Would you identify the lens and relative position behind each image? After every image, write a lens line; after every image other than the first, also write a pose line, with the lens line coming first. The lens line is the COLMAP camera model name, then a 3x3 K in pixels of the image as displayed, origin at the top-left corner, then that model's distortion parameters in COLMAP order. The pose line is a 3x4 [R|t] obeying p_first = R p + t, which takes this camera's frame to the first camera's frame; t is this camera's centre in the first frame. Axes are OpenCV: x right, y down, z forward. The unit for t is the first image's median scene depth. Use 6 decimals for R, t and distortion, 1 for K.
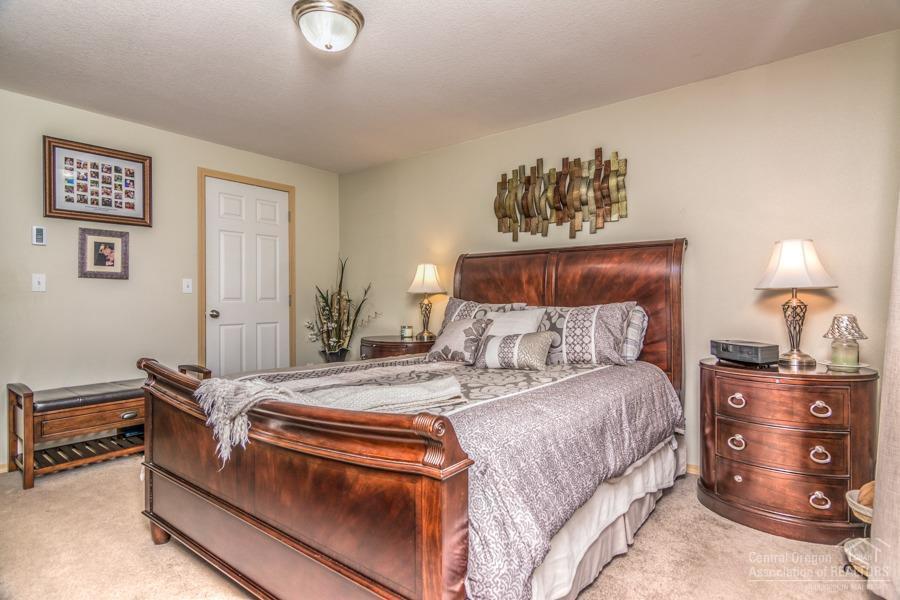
lens RADIAL K [[475.9, 0, 442.6], [0, 475.9, 294.6], [0, 0, 1]] dist [-0.001532, 0.002091]
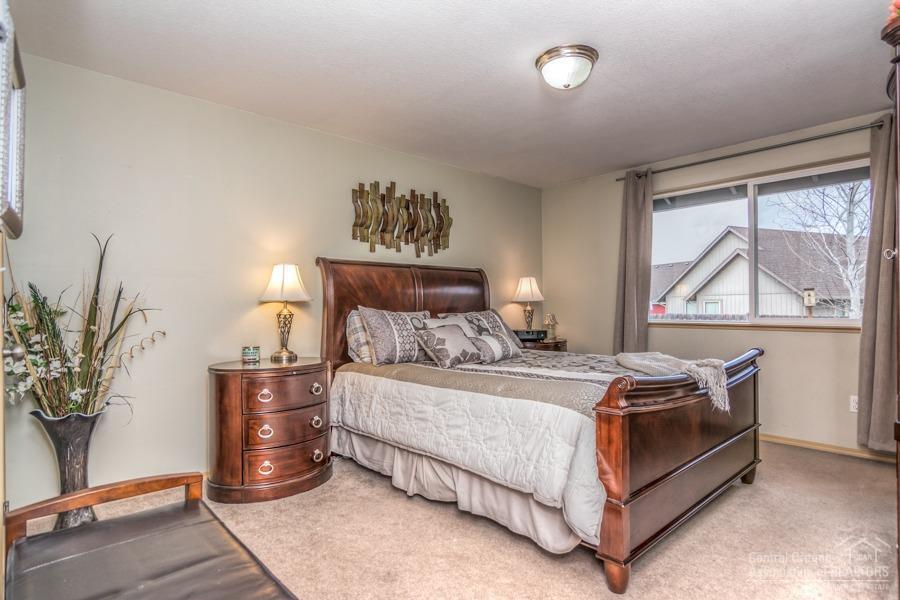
lens RADIAL K [[475.9, 0, 442.2], [0, 475.9, 304.2], [0, 0, 1]] dist [-0.001532, 0.002091]
pose [[0.159016, 0.004935, 0.987264, -0.865280], [0.003081, 0.999980, -0.005494, 0.008700], [-0.987271, 0.003915, 0.158998, 0.694044]]
